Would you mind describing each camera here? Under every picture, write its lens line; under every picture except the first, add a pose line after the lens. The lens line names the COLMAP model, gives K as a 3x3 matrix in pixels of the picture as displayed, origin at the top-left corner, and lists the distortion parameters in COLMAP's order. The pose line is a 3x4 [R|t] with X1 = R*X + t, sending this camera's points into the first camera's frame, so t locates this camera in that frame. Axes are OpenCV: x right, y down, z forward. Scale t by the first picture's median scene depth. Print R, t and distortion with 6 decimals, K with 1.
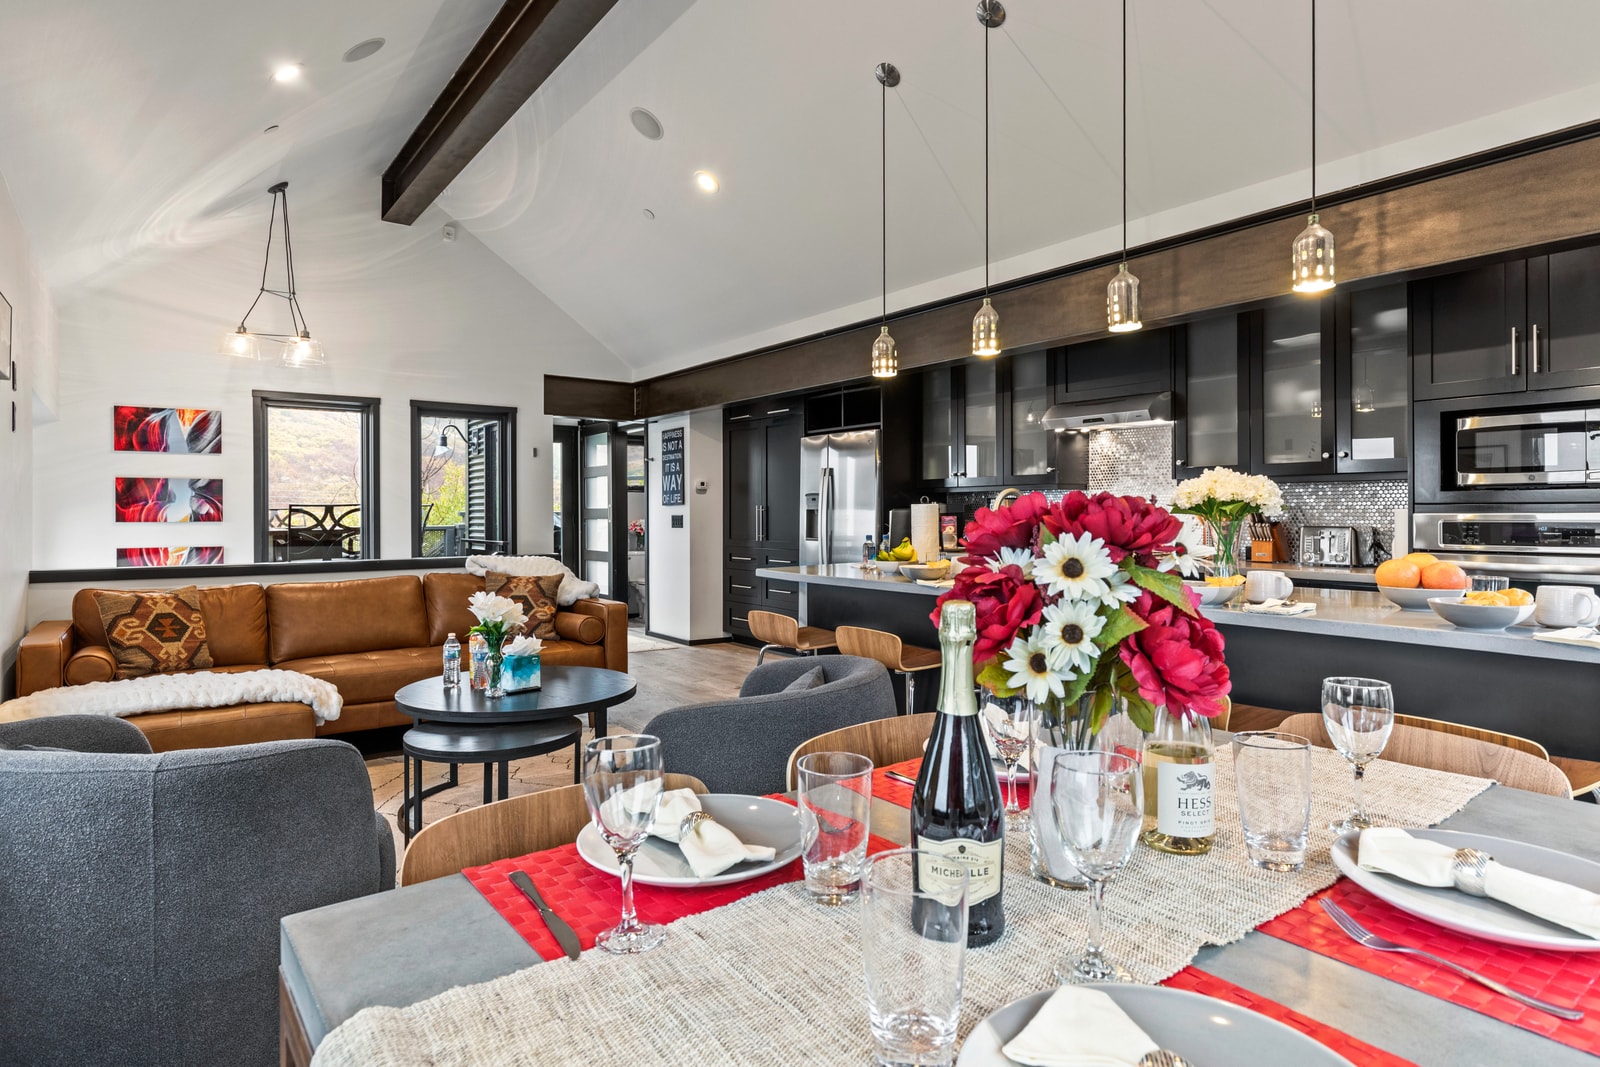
lens RADIAL K [[896.8, 0, 800.0], [0, 896.8, 533.5], [0, 0, 1]] dist [0.000116, -0.000046]
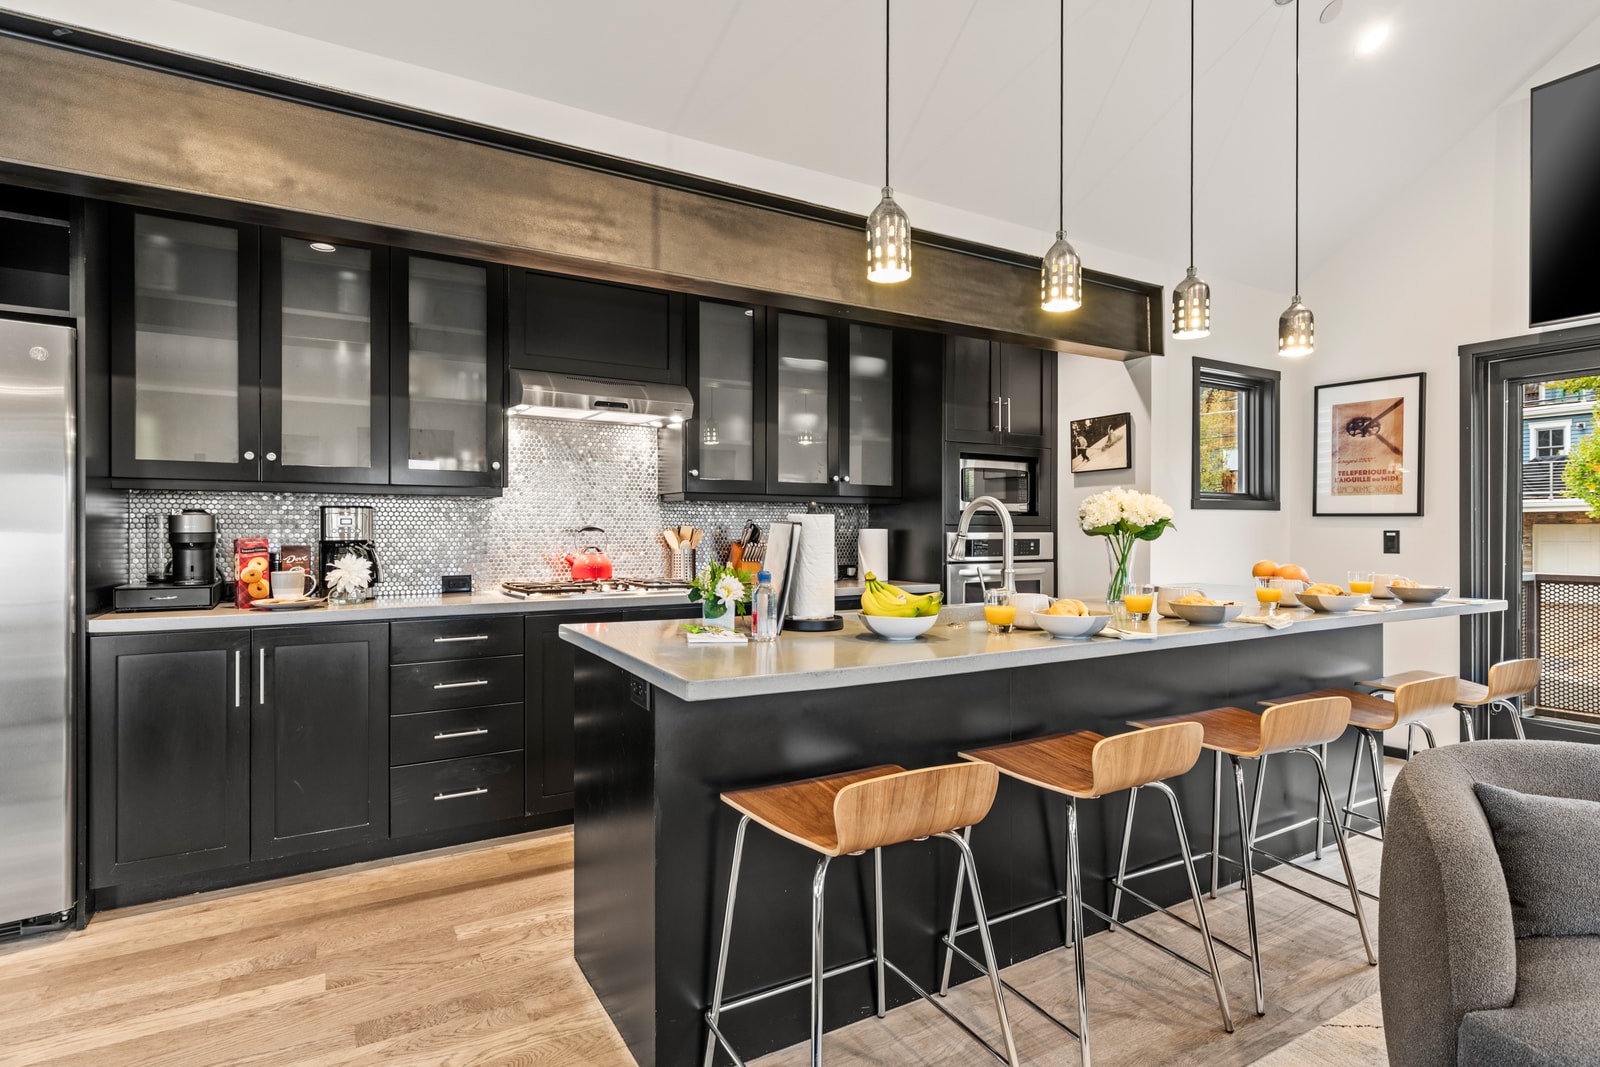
lens RADIAL K [[796.9, 0, 800.0], [0, 796.9, 533.5], [0, 0, 1]] dist [-0.000811, 0.000170]
pose [[0.104844, -0.002952, 0.994484, -0.242378], [0.021345, 0.999772, 0.000718, -0.015412], [-0.994260, 0.021152, 0.104883, 0.637345]]
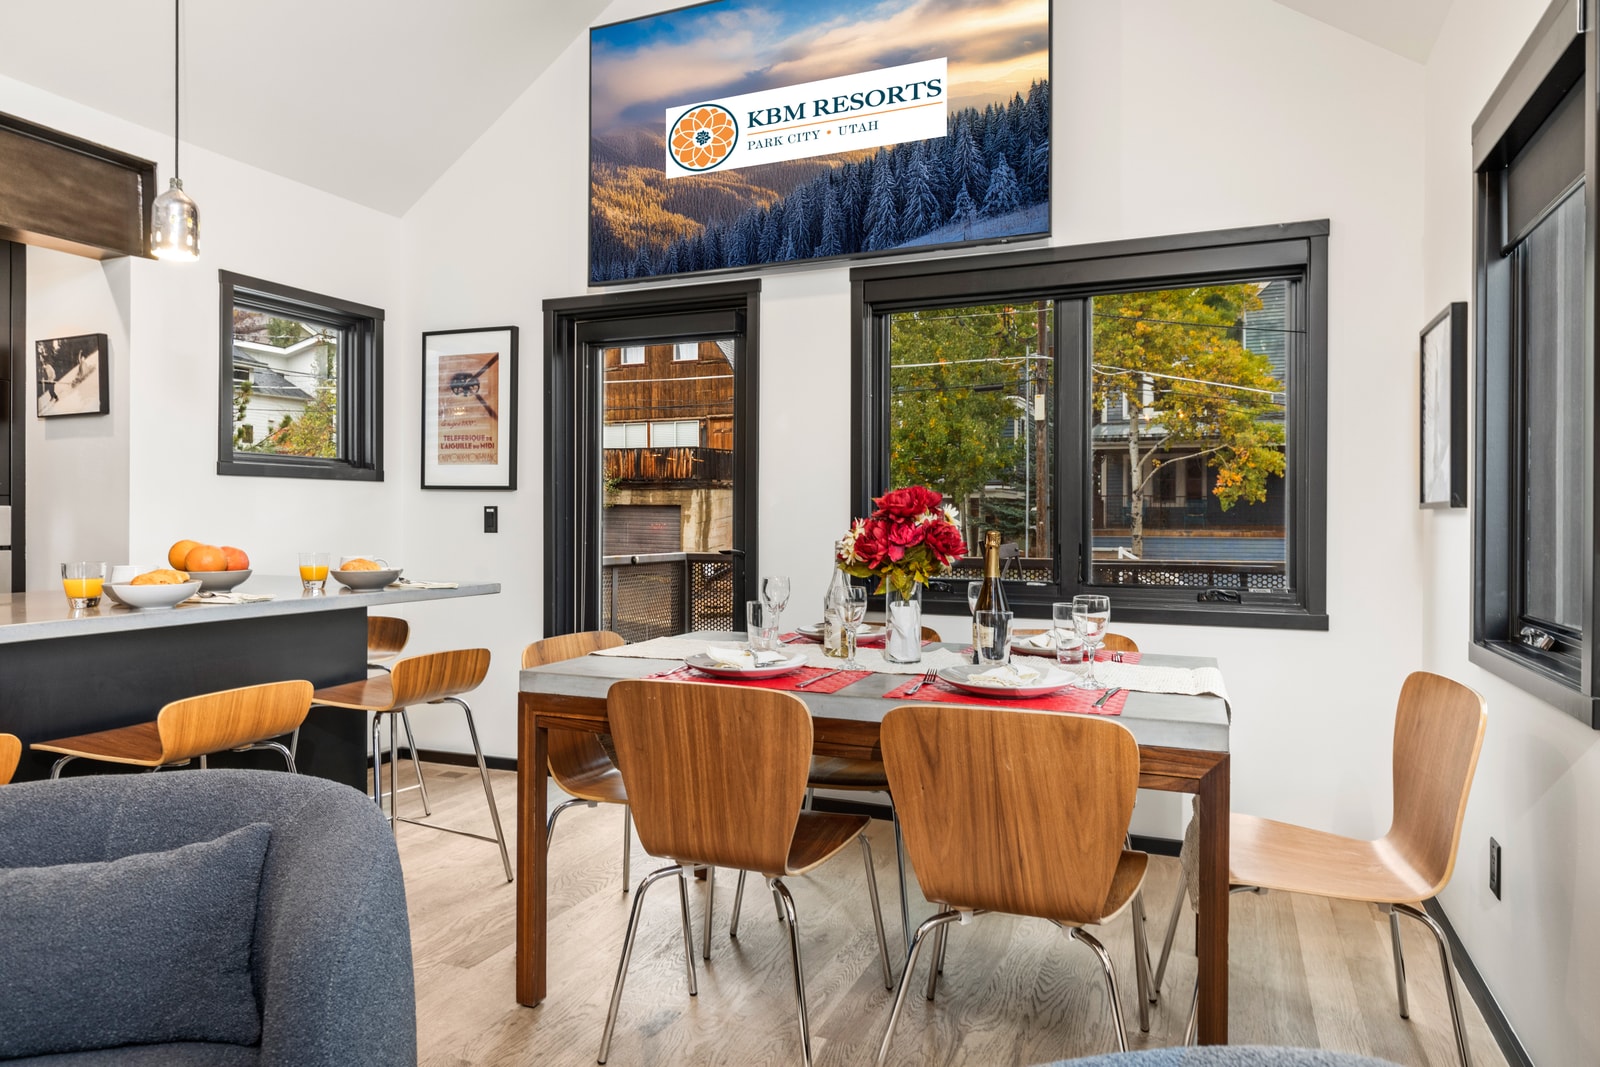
lens RADIAL K [[973.5, 0, 803.5], [0, 973.5, 510.8], [0, 0, 1]] dist [0.002704, 0.000985]
pose [[-0.513841, 0.005209, 0.857869, -0.248783], [0.017447, 0.999838, 0.004379, -0.002708], [-0.857708, 0.017217, -0.513849, 0.386627]]
